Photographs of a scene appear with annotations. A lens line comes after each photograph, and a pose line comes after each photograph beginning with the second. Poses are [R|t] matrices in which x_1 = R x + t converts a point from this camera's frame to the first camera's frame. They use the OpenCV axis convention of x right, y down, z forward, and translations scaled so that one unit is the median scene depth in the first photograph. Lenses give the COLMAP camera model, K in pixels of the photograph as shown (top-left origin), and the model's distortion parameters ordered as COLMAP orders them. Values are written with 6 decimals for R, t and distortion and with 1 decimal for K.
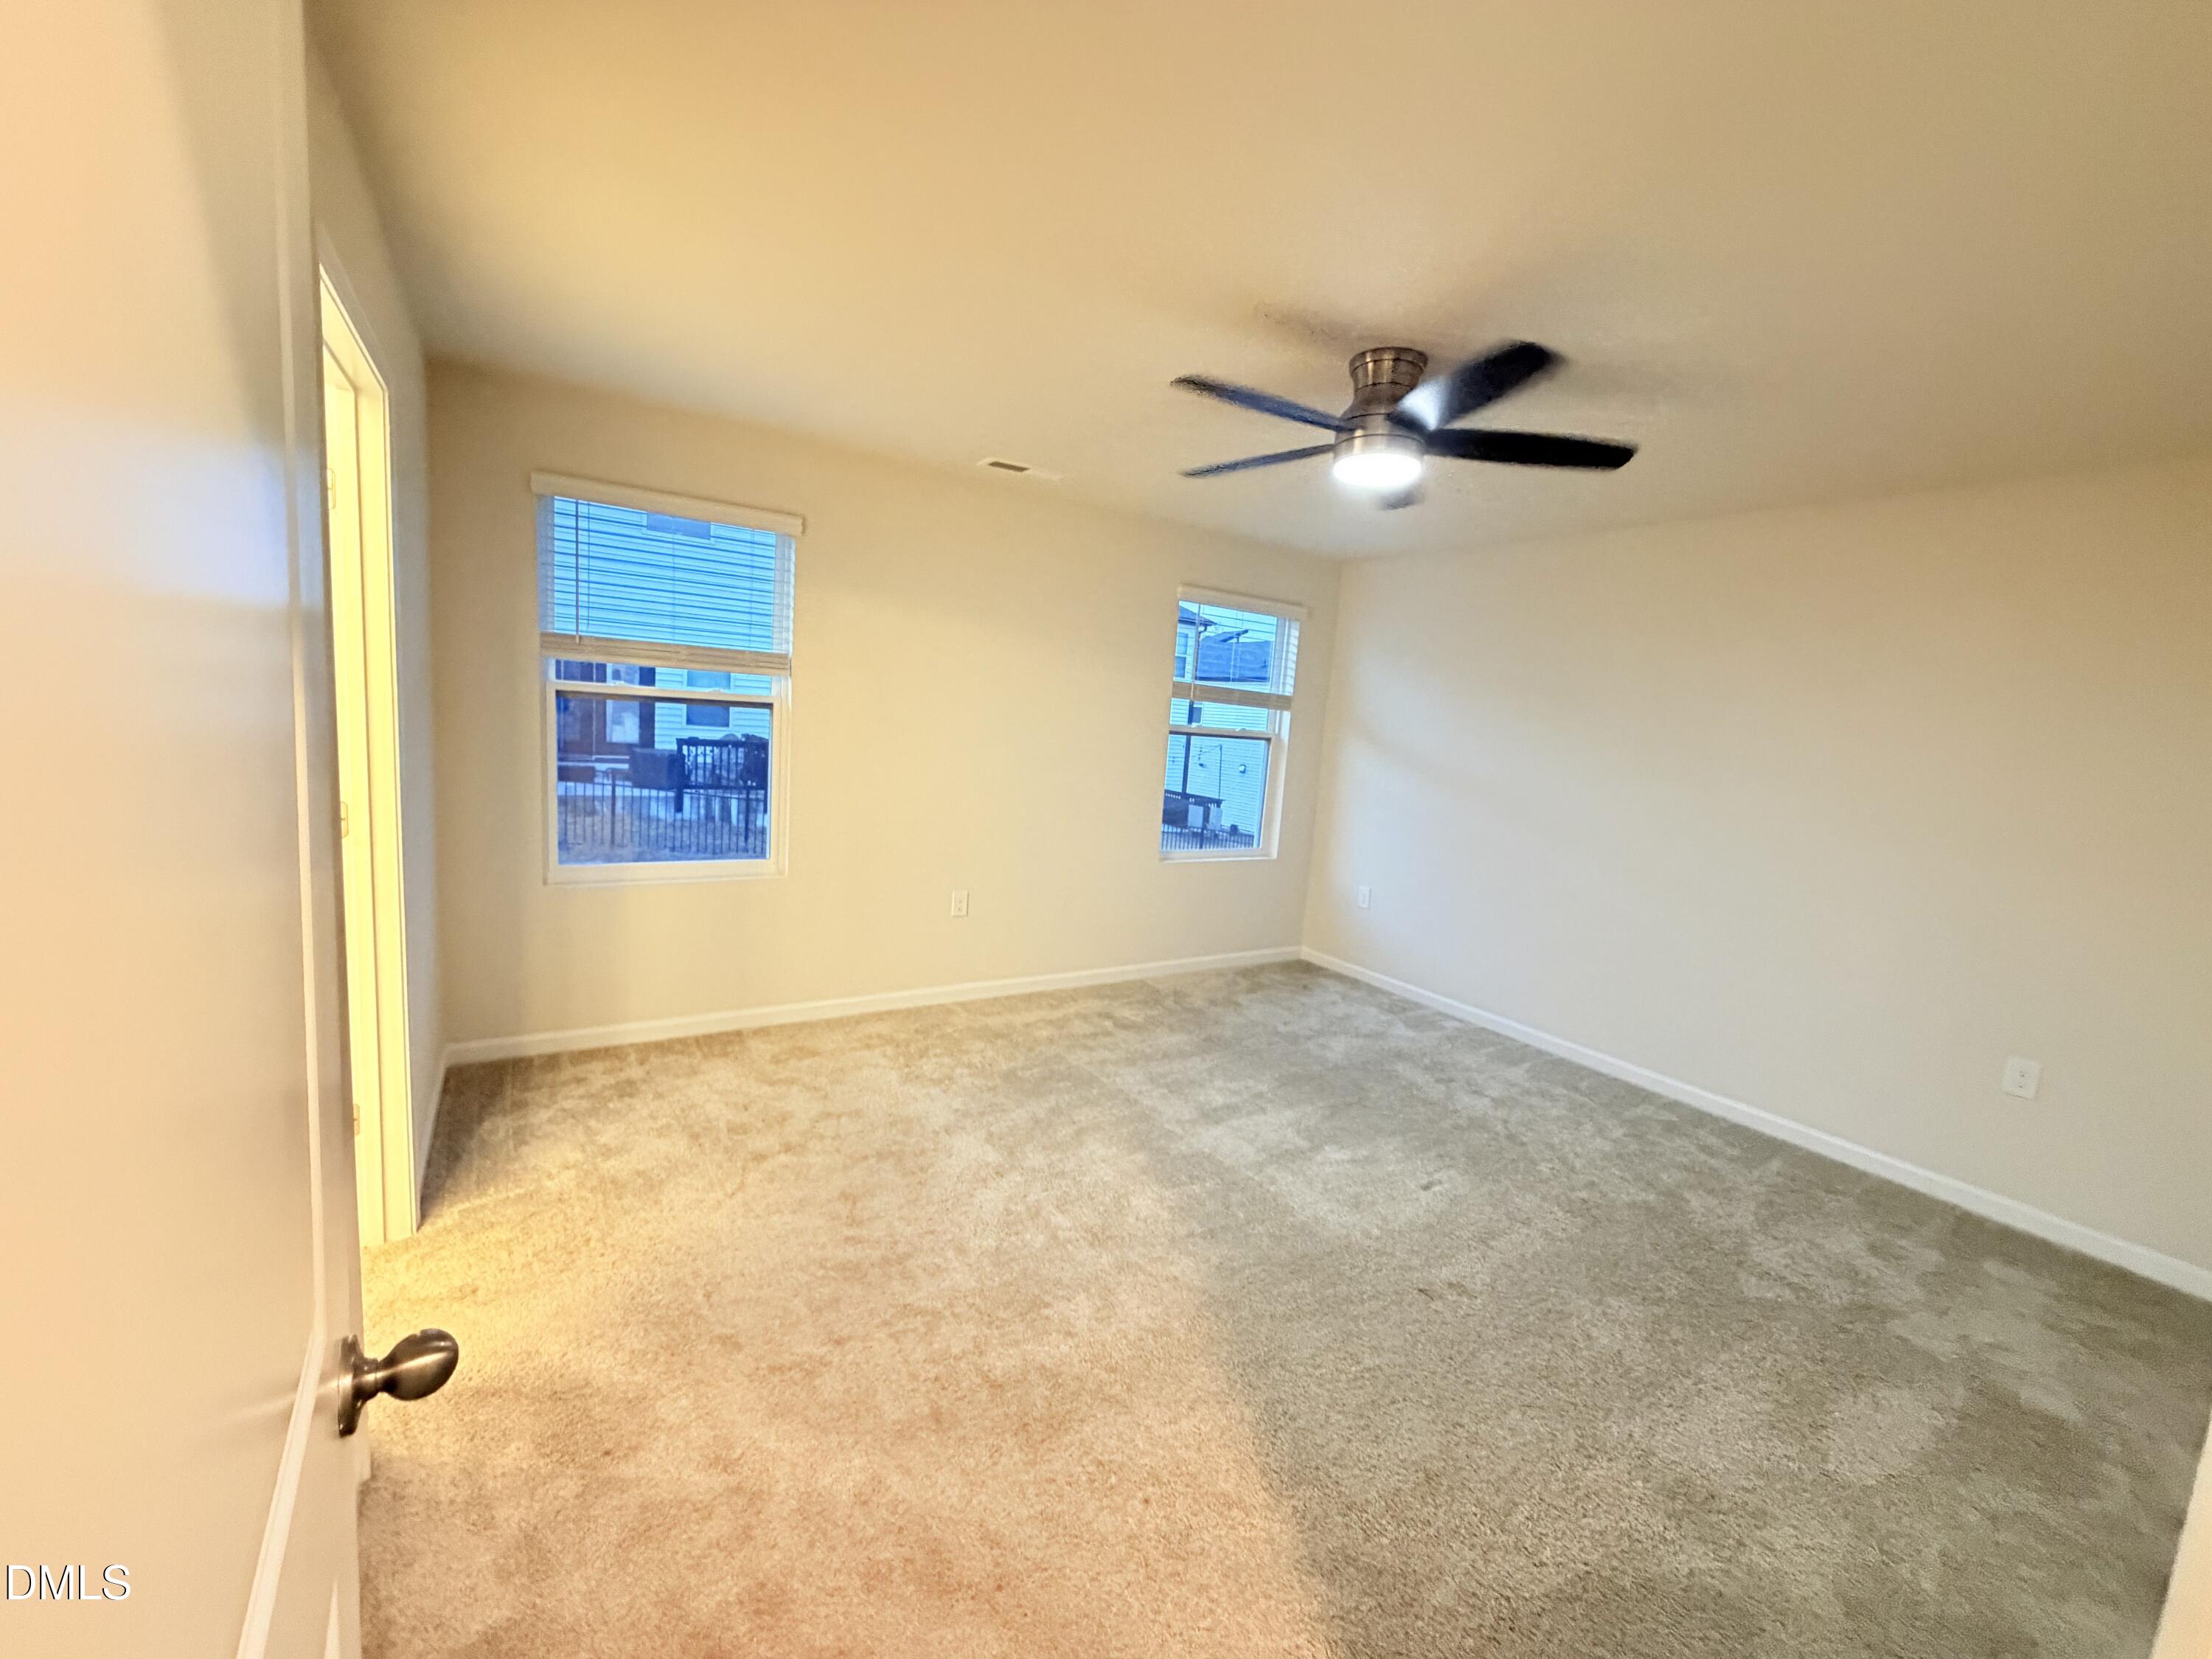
lens RADIAL K [[879.9, 0, 1106.0], [0, 879.9, 829.5], [0, 0, 1]] dist [-0.000425, -0.000057]
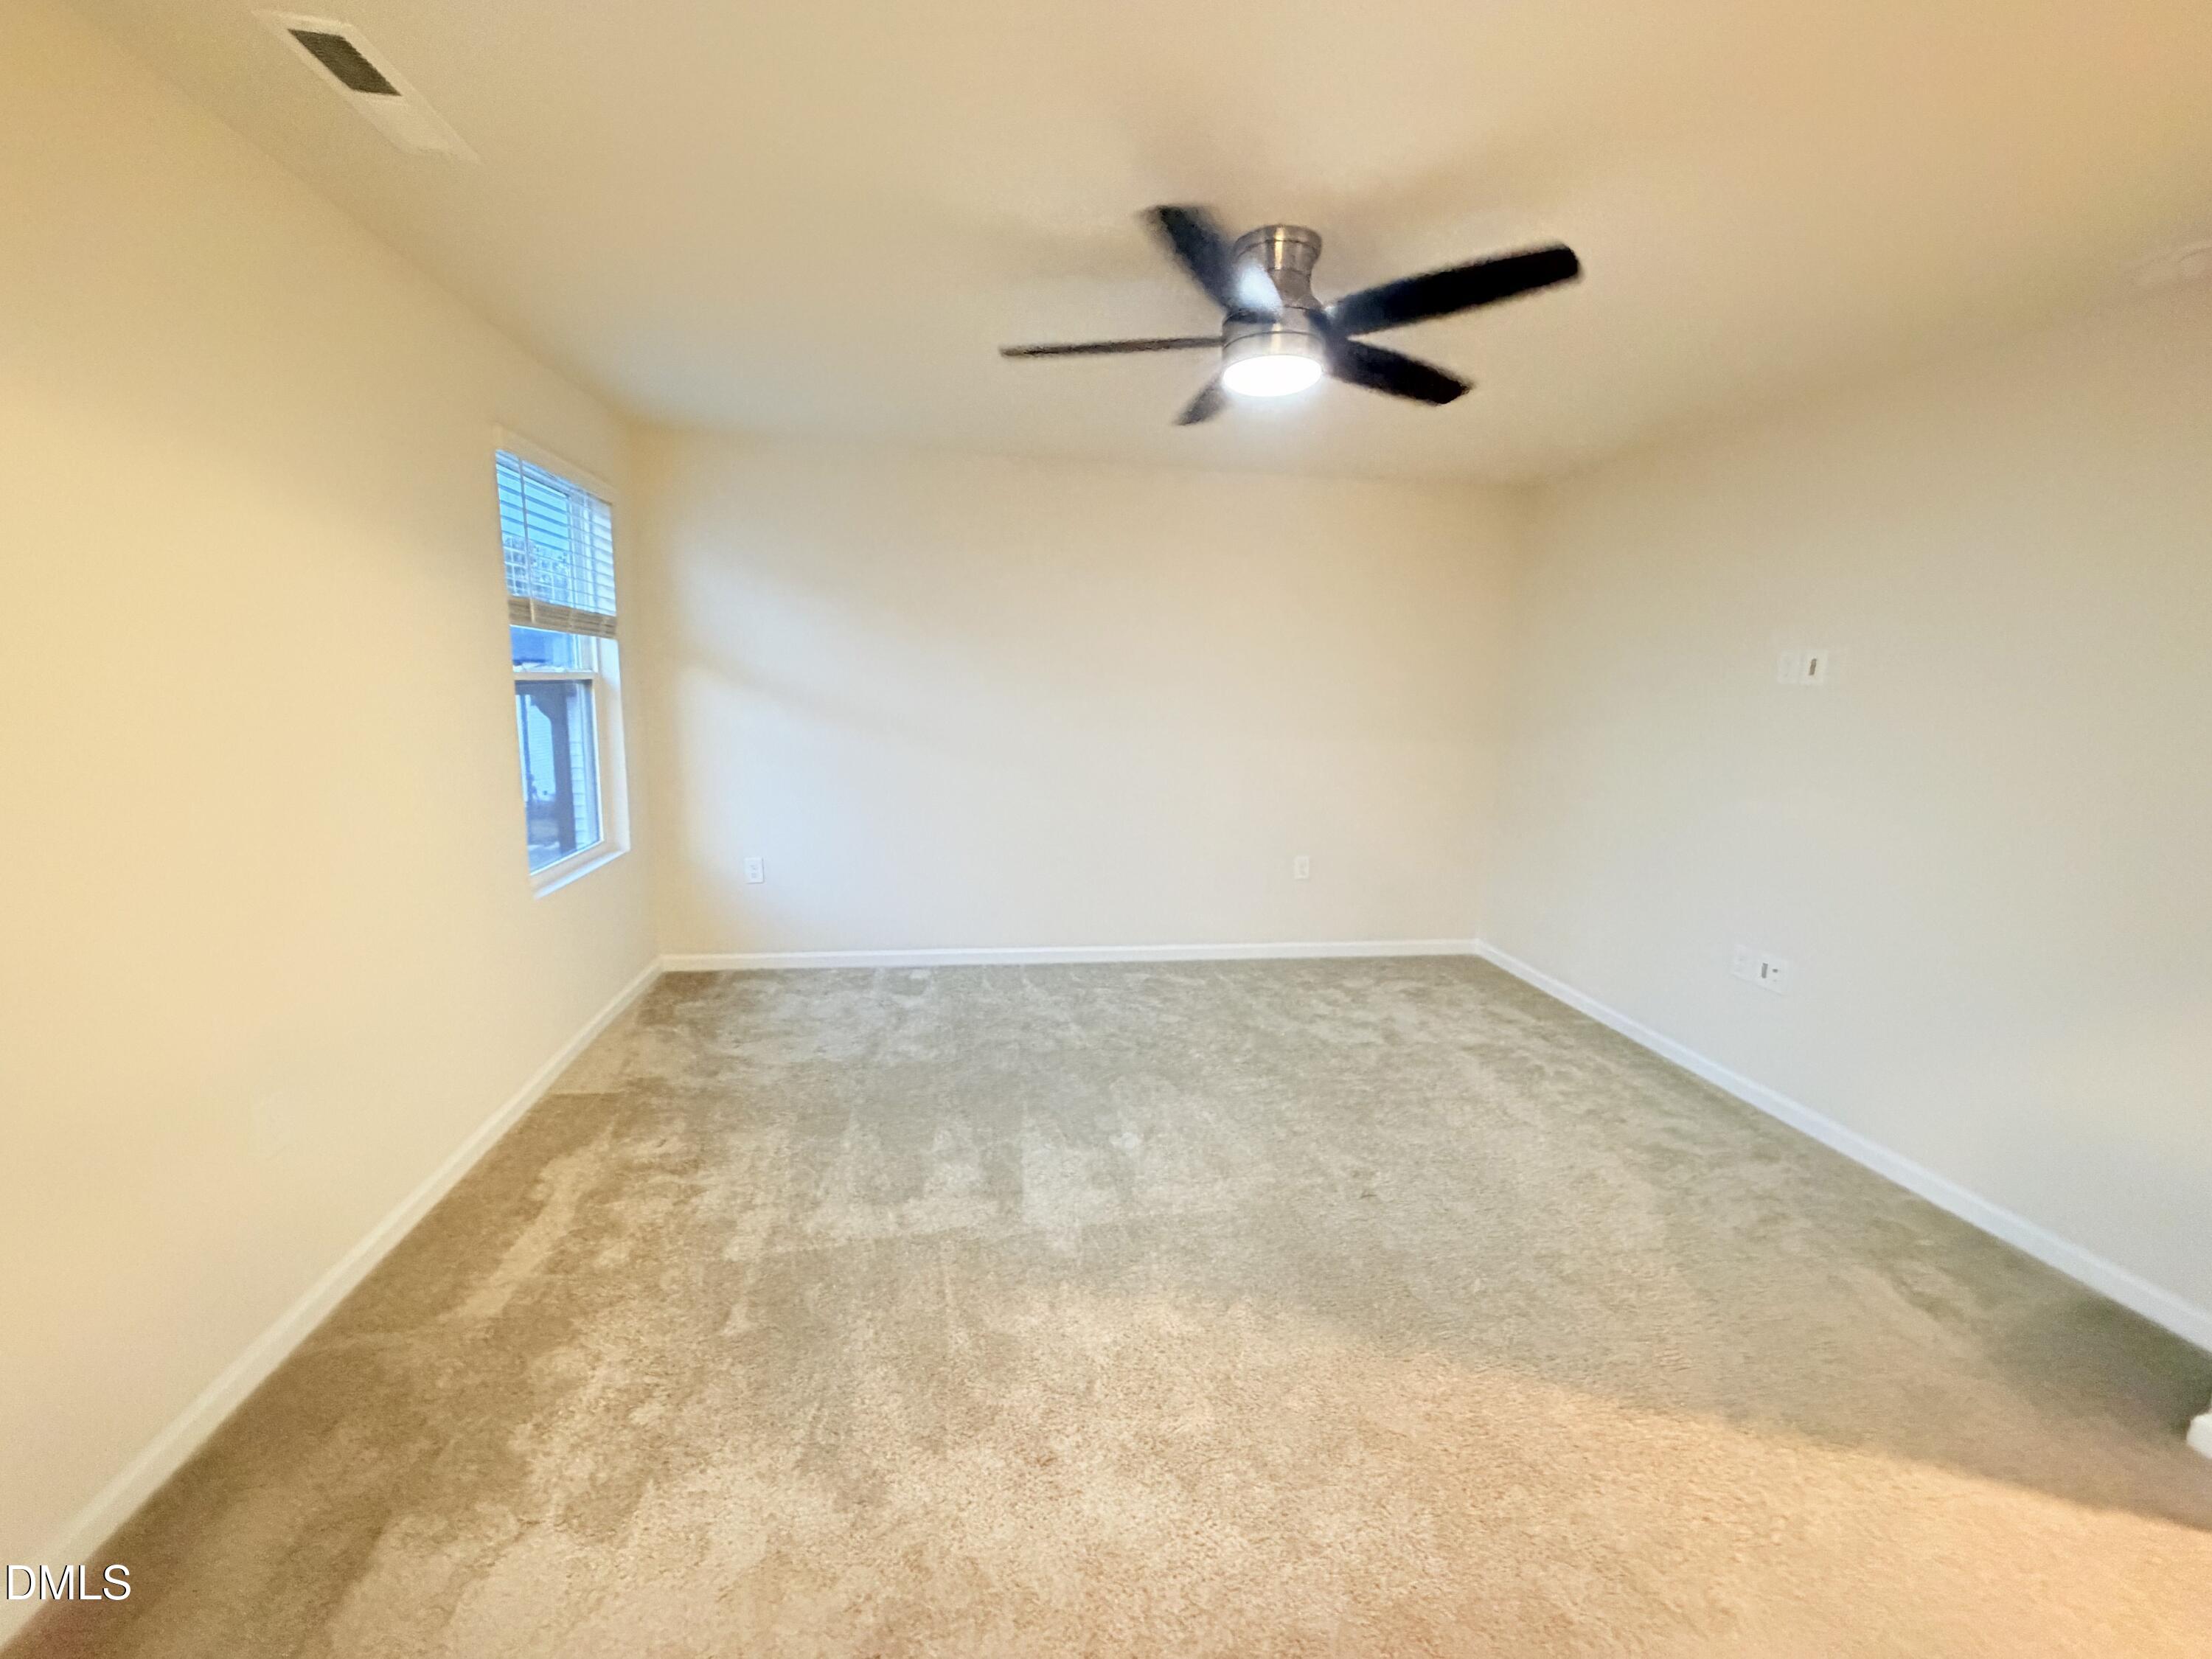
lens RADIAL K [[879.9, 0, 1106.0], [0, 879.9, 829.5], [0, 0, 1]] dist [-0.000425, -0.000057]
pose [[0.404575, -0.223062, 0.886883, -0.303739], [0.121469, 0.974311, 0.189639, -0.078495], [-0.906402, 0.031005, 0.421277, 0.391138]]
